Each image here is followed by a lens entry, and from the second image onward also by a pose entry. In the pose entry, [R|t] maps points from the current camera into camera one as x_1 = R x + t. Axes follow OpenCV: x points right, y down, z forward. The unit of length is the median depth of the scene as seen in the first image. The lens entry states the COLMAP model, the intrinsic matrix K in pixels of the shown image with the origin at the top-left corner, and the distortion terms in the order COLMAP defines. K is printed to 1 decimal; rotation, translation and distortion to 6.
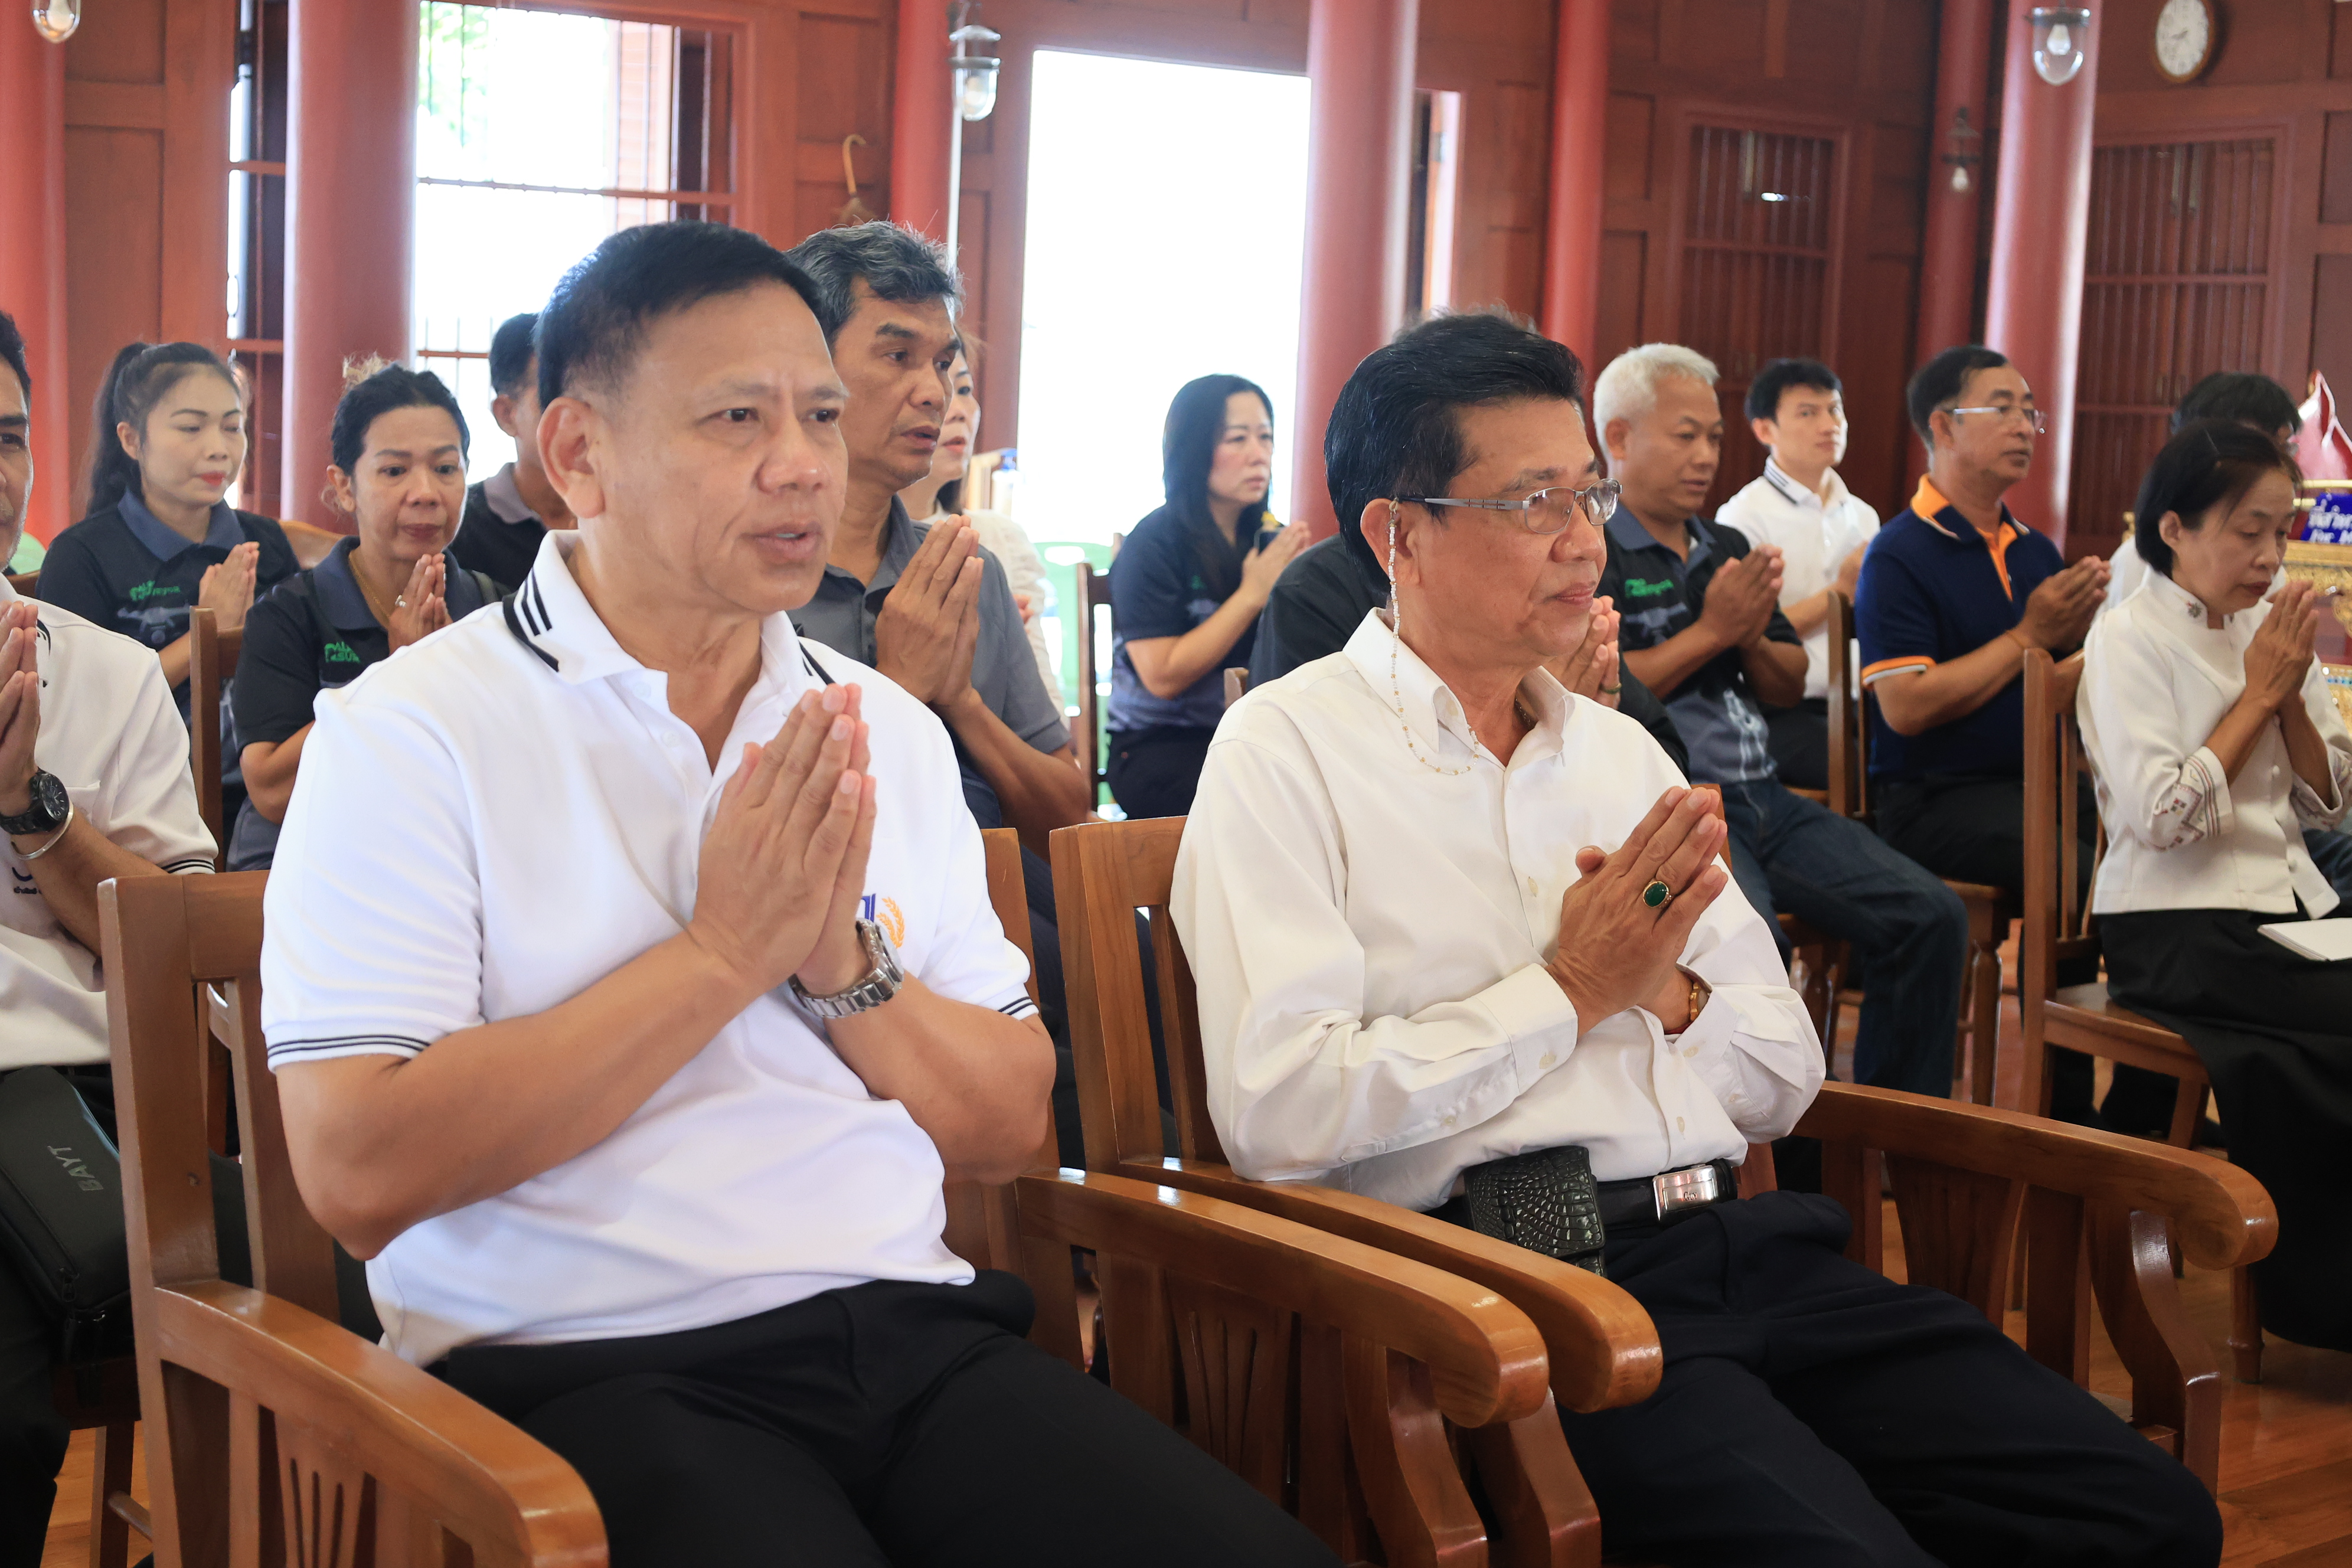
lens RADIAL K [[3346.4, 0, 1175.8], [0, 3346.4, 787.1], [0, 0, 1]] dist [0.015616, 0.000000]
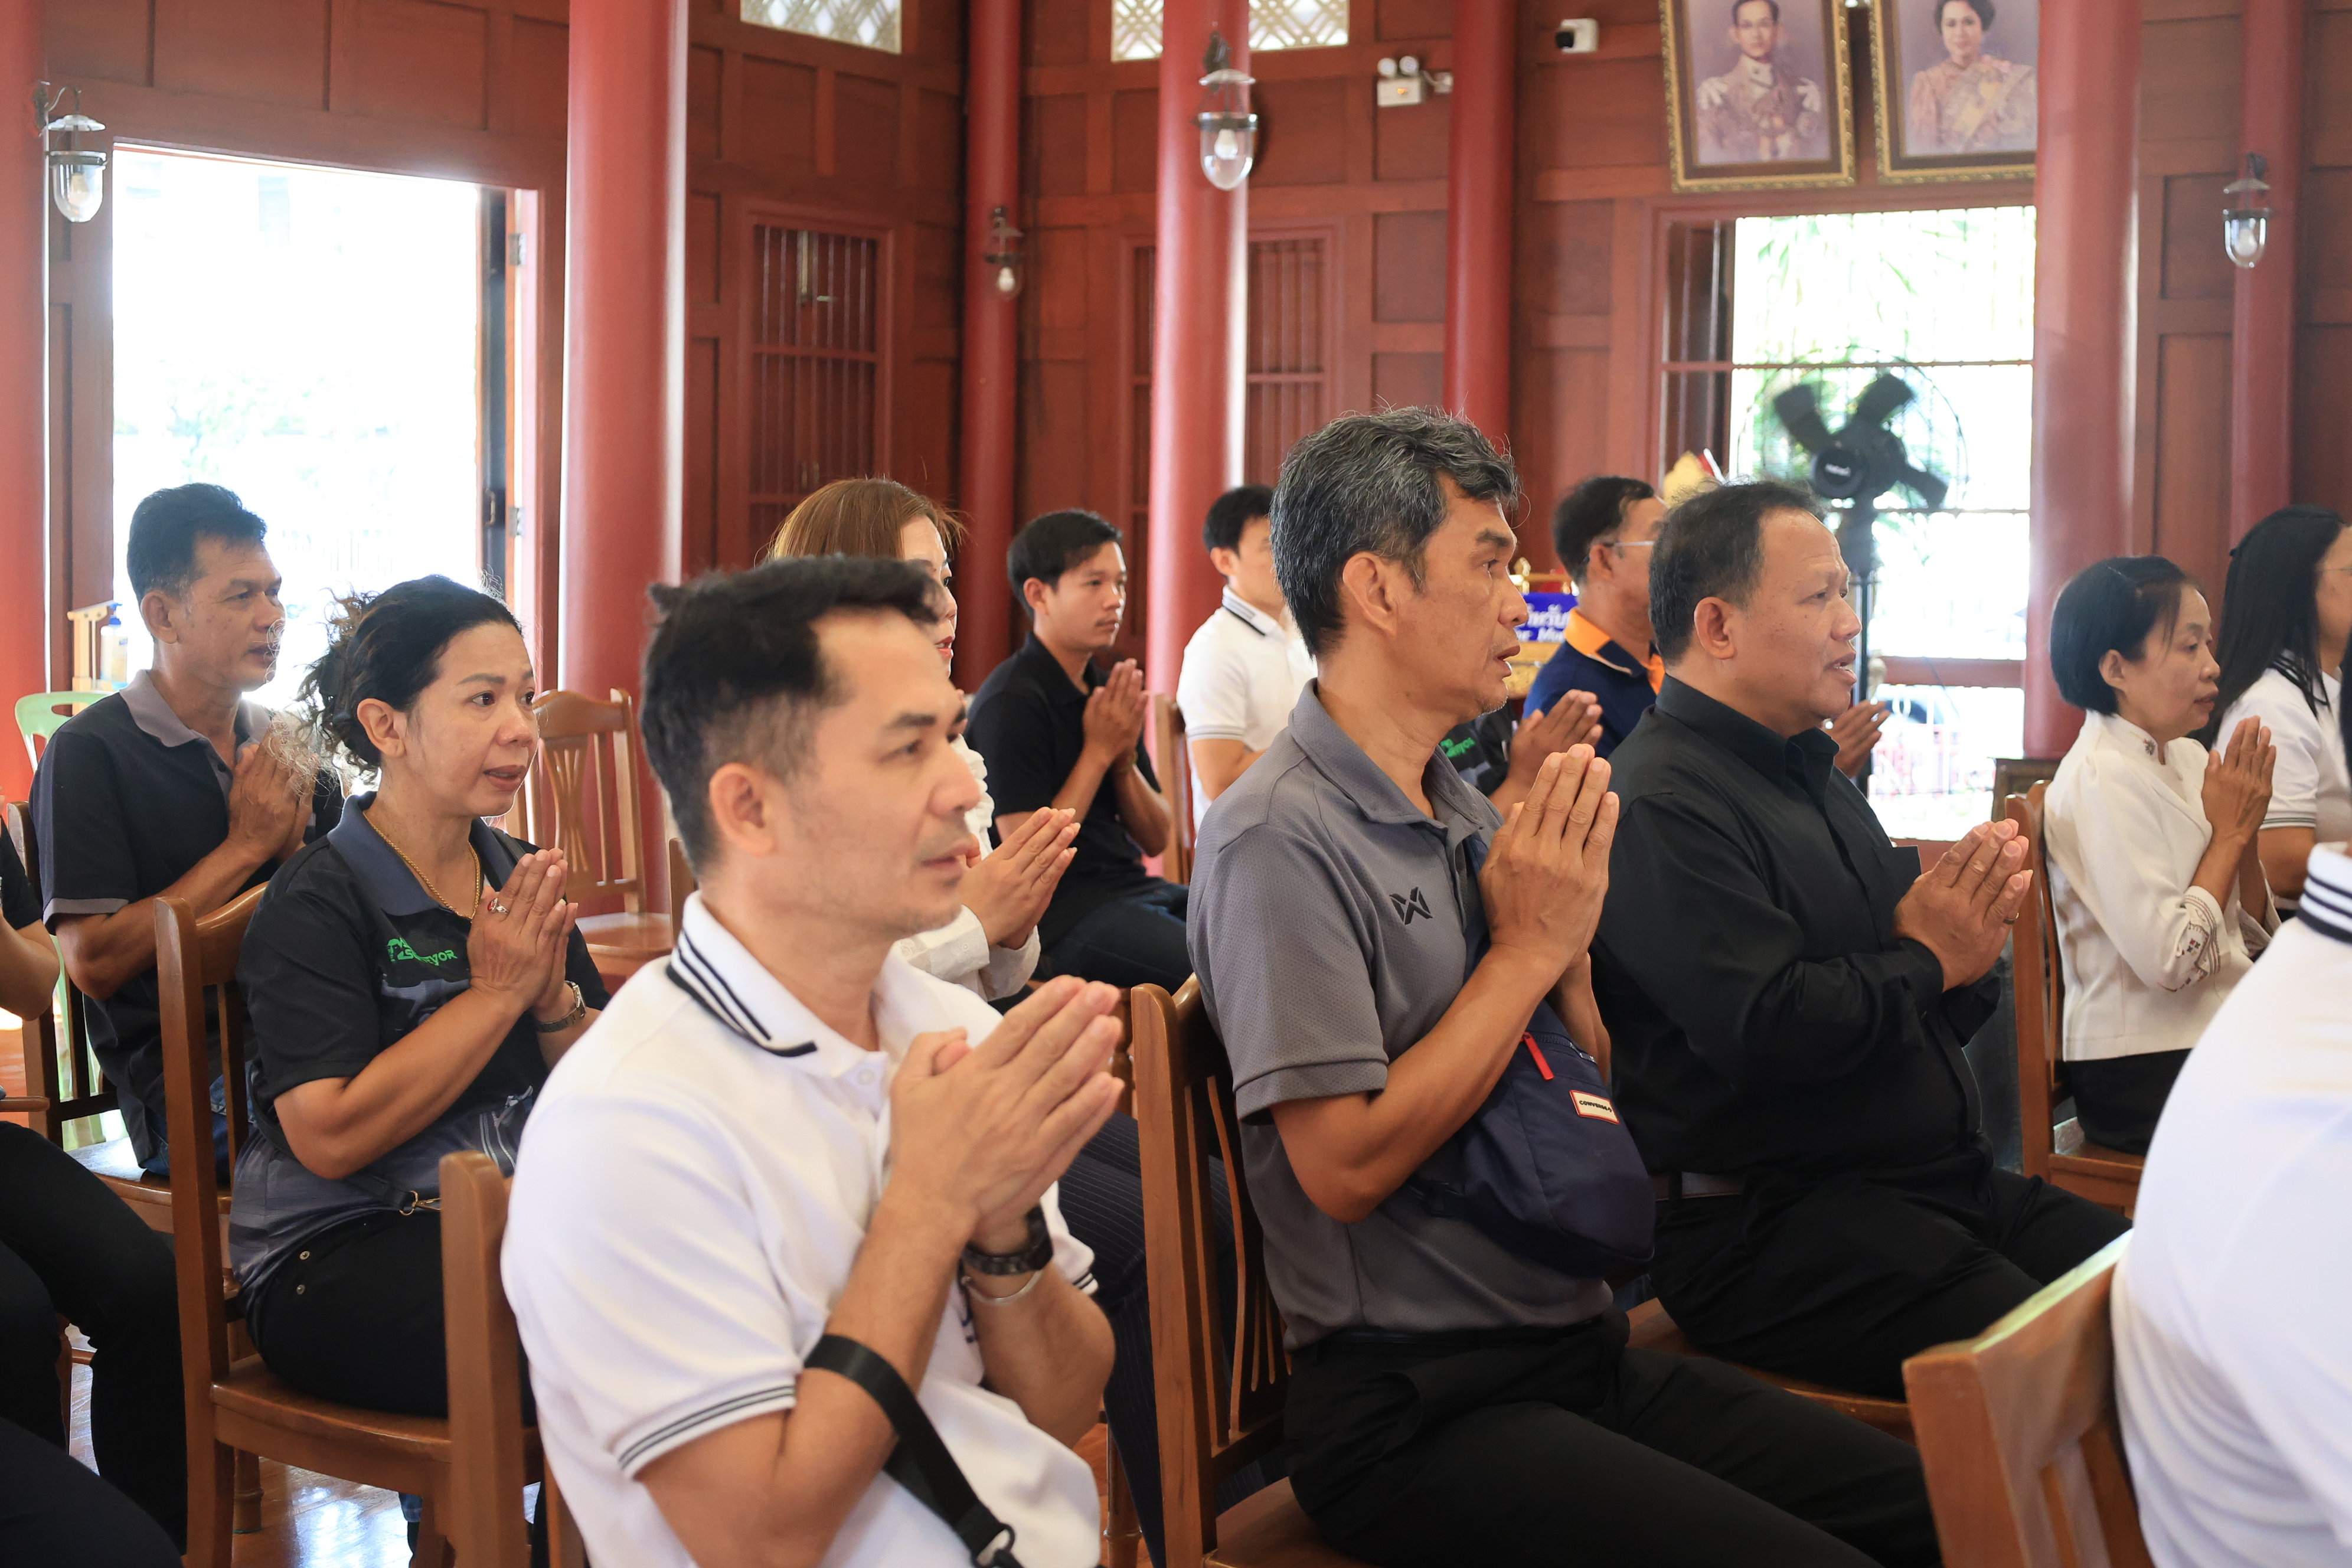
lens RADIAL K [[3495.2, 0, 1176.1], [0, 3495.2, 778.9], [0, 0, 1]] dist [0.008755, 0.000000]
pose [[0.919289, -0.060916, 0.388841, -0.134338], [0.073160, 0.997180, -0.016746, -0.017273], [-0.386724, 0.043842, 0.921153, 0.055595]]
